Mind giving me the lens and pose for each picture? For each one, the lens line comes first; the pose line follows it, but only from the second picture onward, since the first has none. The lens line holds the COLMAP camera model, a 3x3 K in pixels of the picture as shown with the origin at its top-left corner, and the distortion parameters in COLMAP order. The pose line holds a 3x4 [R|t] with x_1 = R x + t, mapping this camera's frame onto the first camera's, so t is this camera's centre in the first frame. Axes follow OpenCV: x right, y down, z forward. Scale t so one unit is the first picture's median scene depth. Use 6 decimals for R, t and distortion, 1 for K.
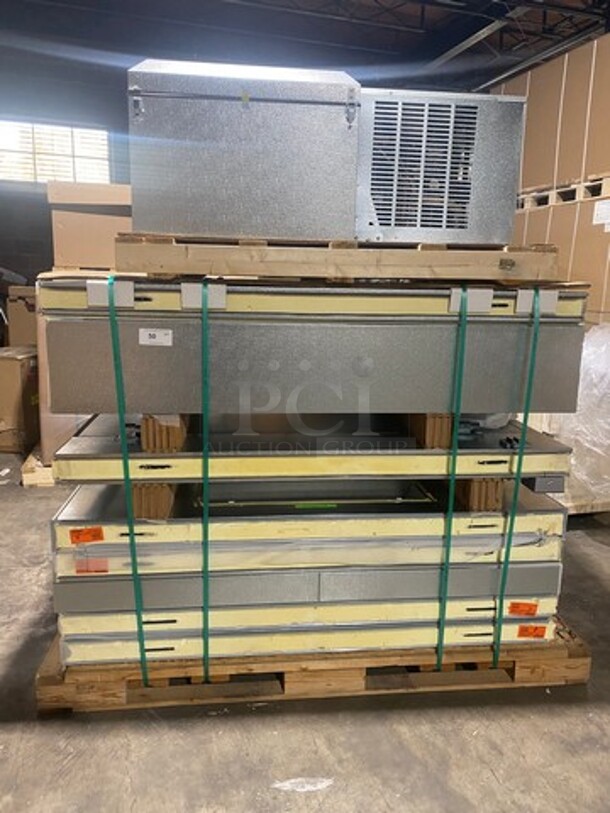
lens RADIAL K [[617.4, 0, 304.4], [0, 617.4, 408.6], [0, 0, 1]] dist [0.036440, -0.030890]
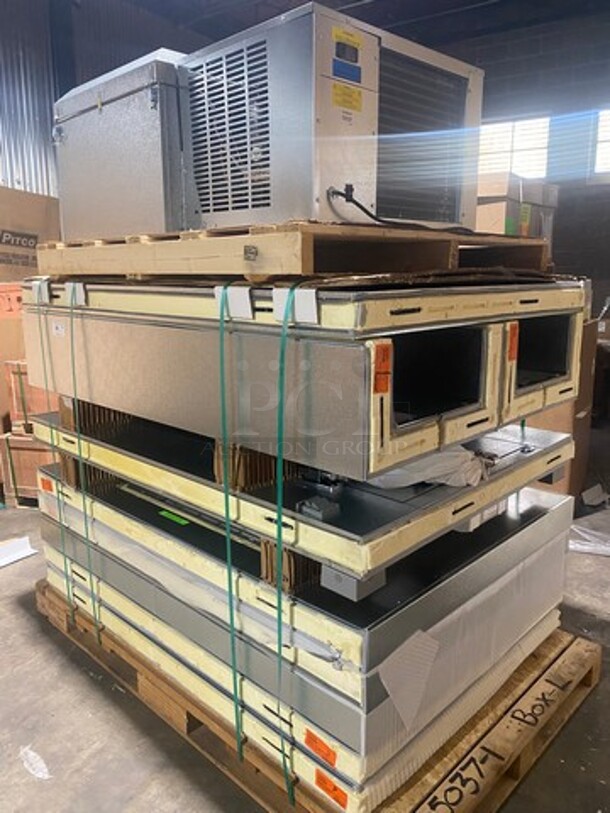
lens RADIAL K [[617.4, 0, 309.6], [0, 617.4, 402.6], [0, 0, 1]] dist [0.036440, -0.030890]
pose [[0.638176, 0.136559, -0.757683, 0.887597], [-0.138655, 0.988438, 0.061363, -0.106697], [0.757302, 0.065896, 0.649732, 0.560108]]
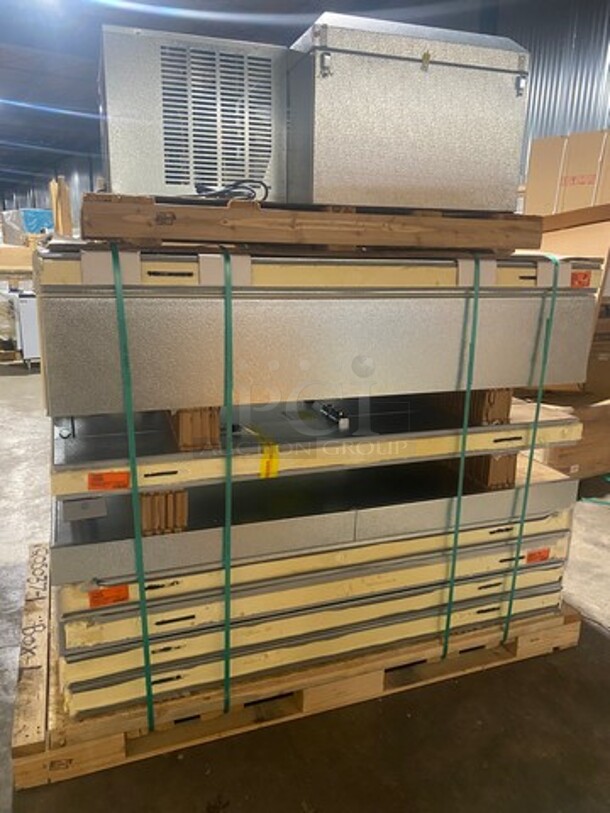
lens RADIAL K [[617.4, 0, 300.2], [0, 617.4, 410.2], [0, 0, 1]] dist [0.036440, -0.030890]
pose [[-0.969941, 0.029027, -0.241602, 0.261547], [-0.076494, 0.906157, 0.415966, -0.437963], [0.231003, 0.421944, -0.876699, 2.301156]]
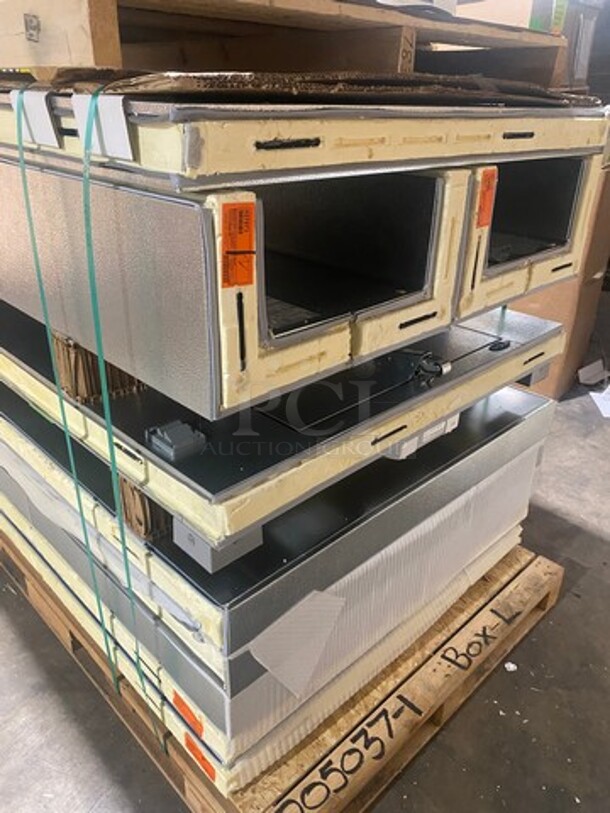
lens RADIAL K [[617.4, 0, 307.3], [0, 617.4, 402.2], [0, 0, 1]] dist [0.036440, -0.030890]
pose [[0.614956, 0.347392, -0.707918, 0.783358], [-0.173018, 0.935299, 0.308676, -0.147560], [0.769346, -0.067339, 0.635273, 0.807746]]
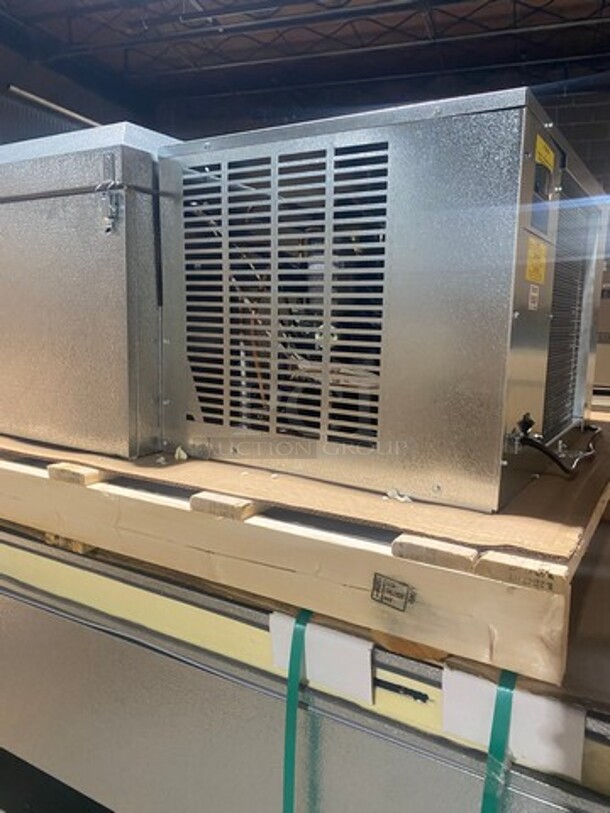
lens RADIAL K [[617.4, 0, 307.3], [0, 617.4, 410.6], [0, 0, 1]] dist [0.036440, -0.030890]
pose [[0.800797, 0.084309, -0.592972, 0.450750], [-0.126464, 0.991523, -0.029812, -0.294455], [0.585432, 0.098863, 0.804671, 0.657118]]
